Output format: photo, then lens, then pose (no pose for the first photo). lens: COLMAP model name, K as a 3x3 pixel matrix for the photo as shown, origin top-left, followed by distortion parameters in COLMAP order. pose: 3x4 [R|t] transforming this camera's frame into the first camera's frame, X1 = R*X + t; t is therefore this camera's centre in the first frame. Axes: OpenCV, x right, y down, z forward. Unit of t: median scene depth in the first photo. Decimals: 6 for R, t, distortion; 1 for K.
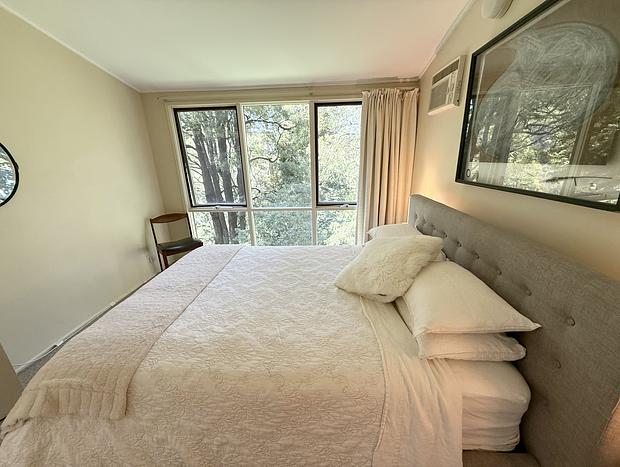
lens RADIAL K [[248.2, 0, 310.0], [0, 248.2, 233.5], [0, 0, 1]] dist [-0.001348, -0.000381]
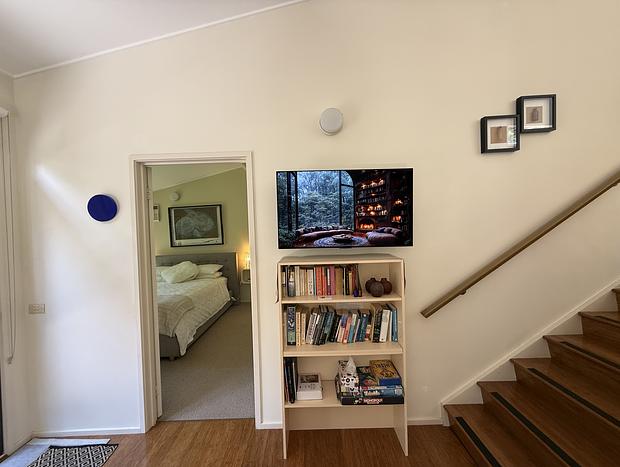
lens RADIAL K [[248.2, 0, 310.0], [0, 248.2, 233.5], [0, 0, 1]] dist [-0.001348, -0.000381]
pose [[-0.059273, 0.013733, 0.998147, -1.926422], [0.340811, 0.940103, 0.007303, 0.133606], [-0.938261, 0.340613, -0.060403, -0.291870]]
